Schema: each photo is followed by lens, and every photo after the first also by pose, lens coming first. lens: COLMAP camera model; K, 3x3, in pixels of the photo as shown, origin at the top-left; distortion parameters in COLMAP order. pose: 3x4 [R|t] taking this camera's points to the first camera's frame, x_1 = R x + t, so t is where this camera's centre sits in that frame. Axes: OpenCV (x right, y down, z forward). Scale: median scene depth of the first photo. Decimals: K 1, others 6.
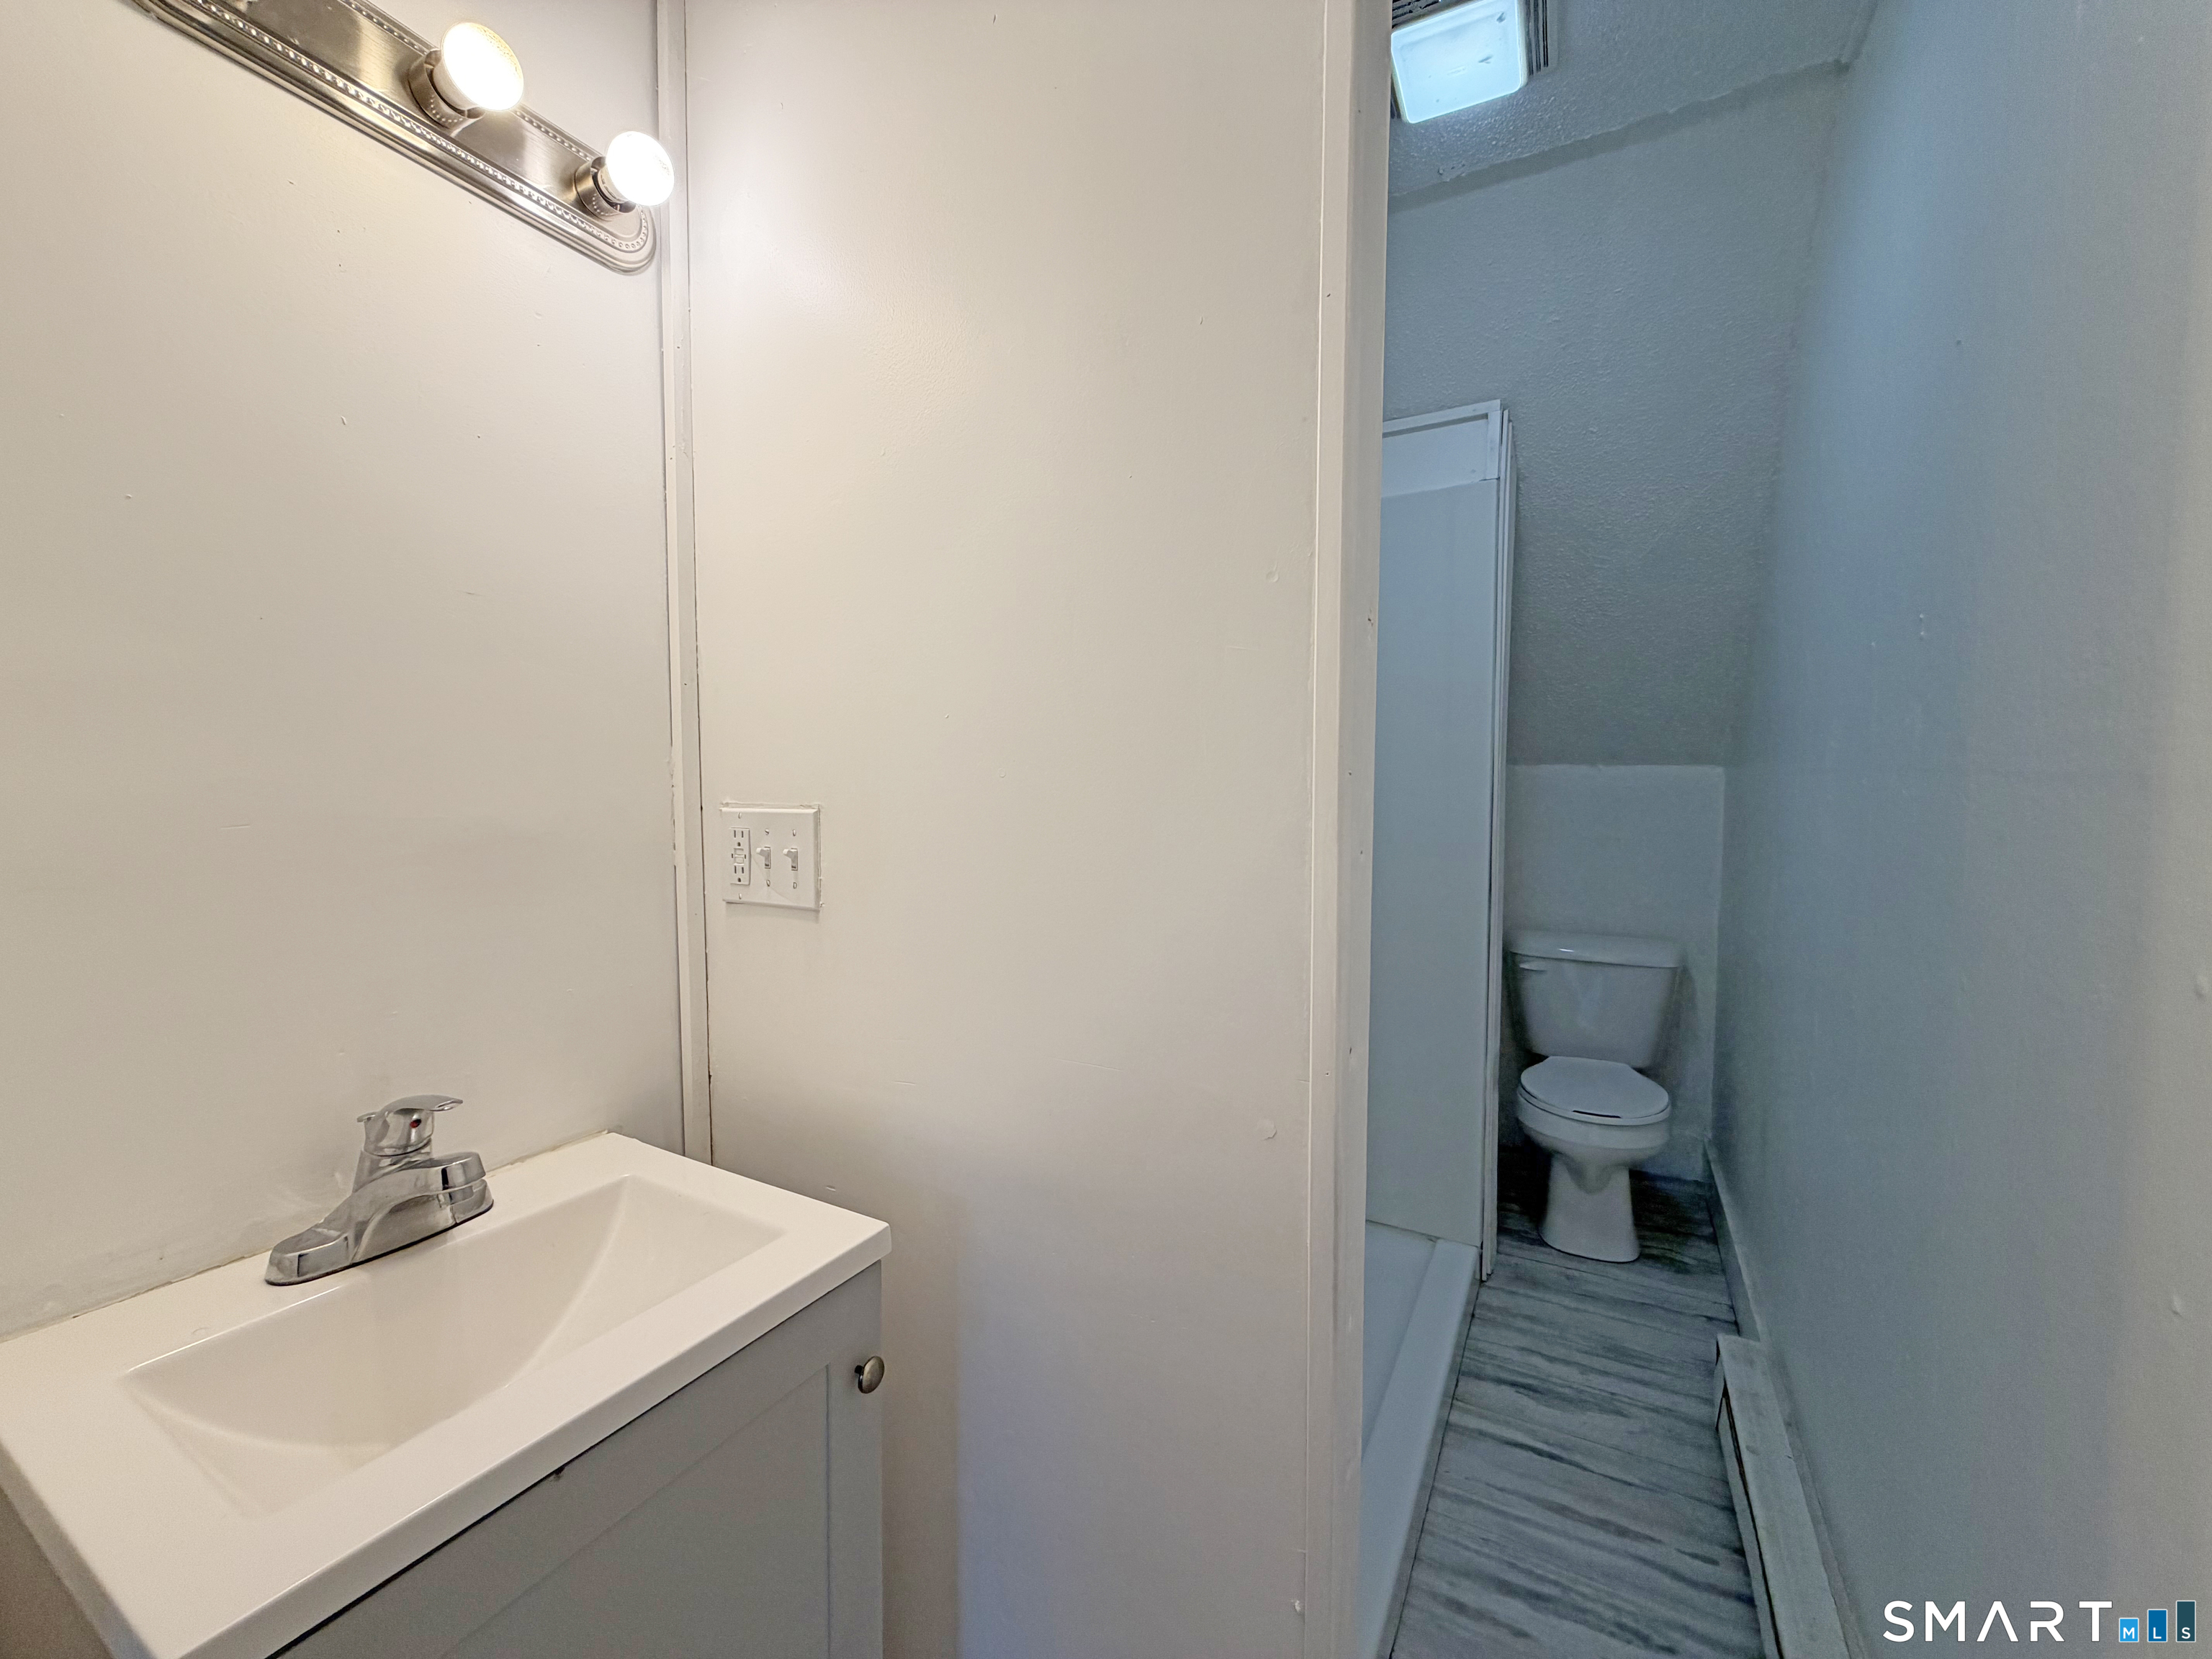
lens RADIAL K [[873.8, 0, 1101.5], [0, 873.8, 831.9], [0, 0, 1]] dist [0.000407, -0.000154]
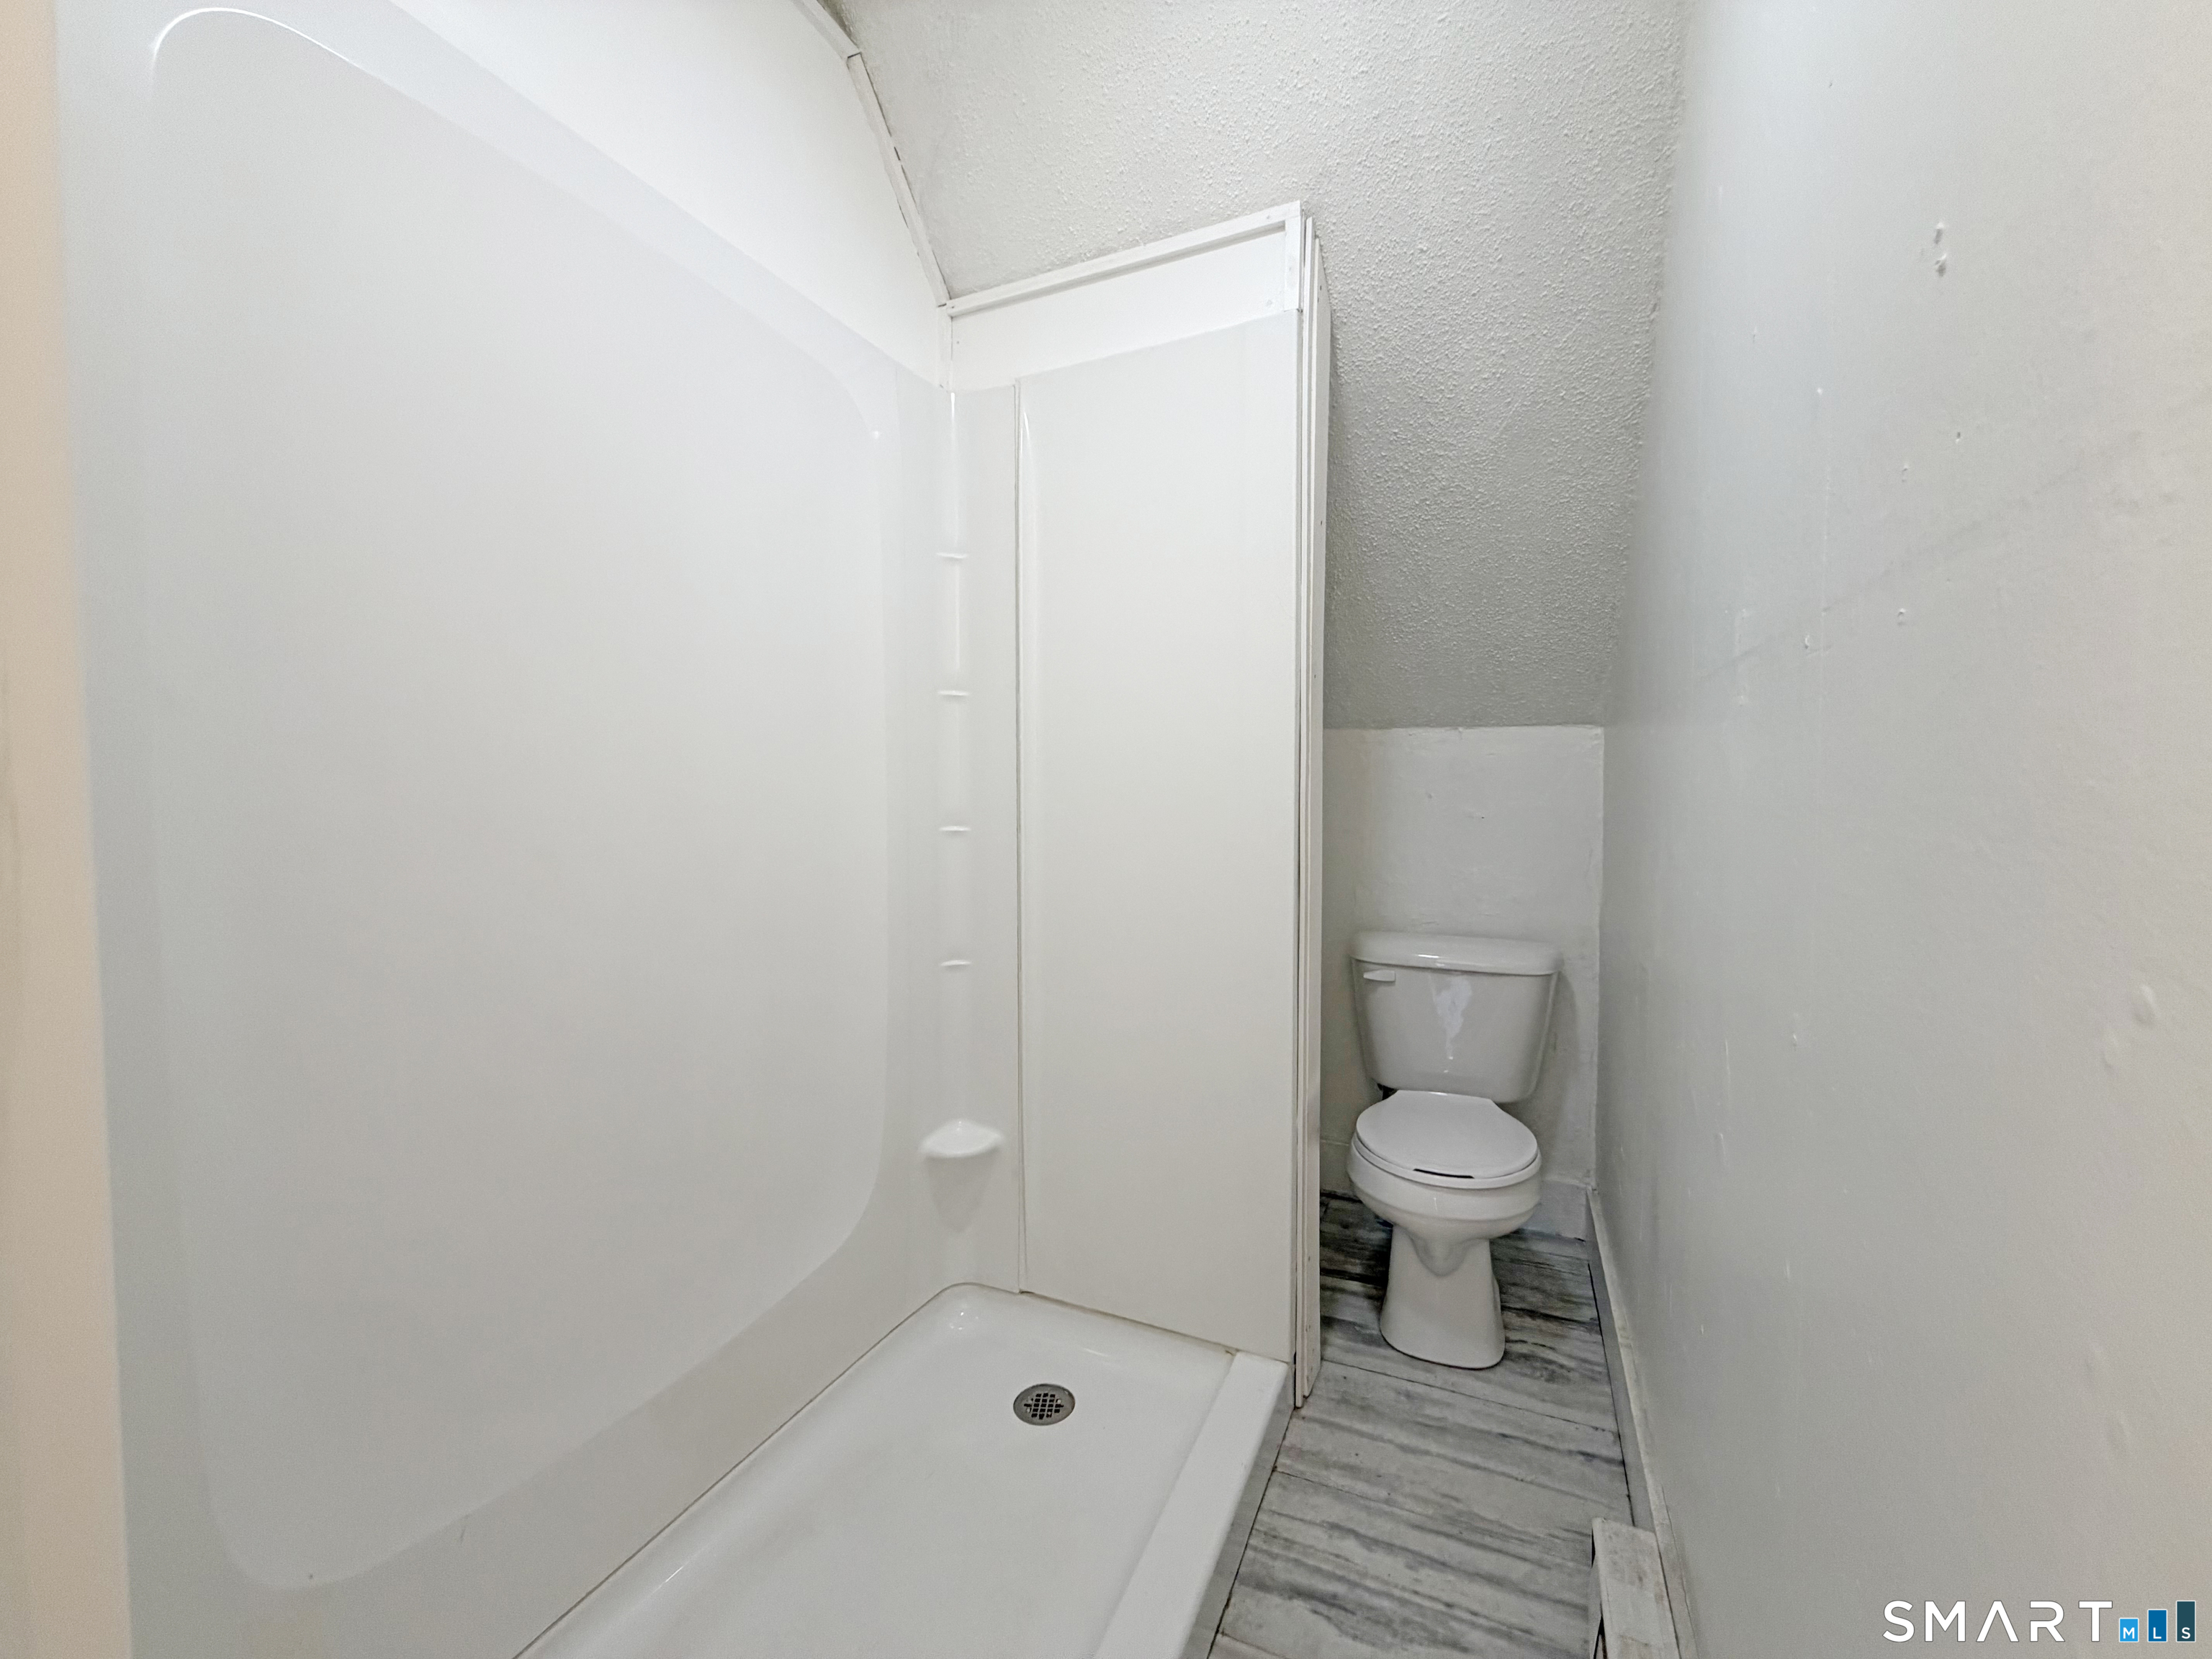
lens RADIAL K [[873.8, 0, 1101.5], [0, 873.8, 831.9], [0, 0, 1]] dist [0.000407, -0.000154]
pose [[0.996547, -0.003395, 0.082958, 0.216255], [0.004821, 0.999844, -0.016995, 0.043067], [-0.082887, 0.017337, 0.996408, 0.277651]]
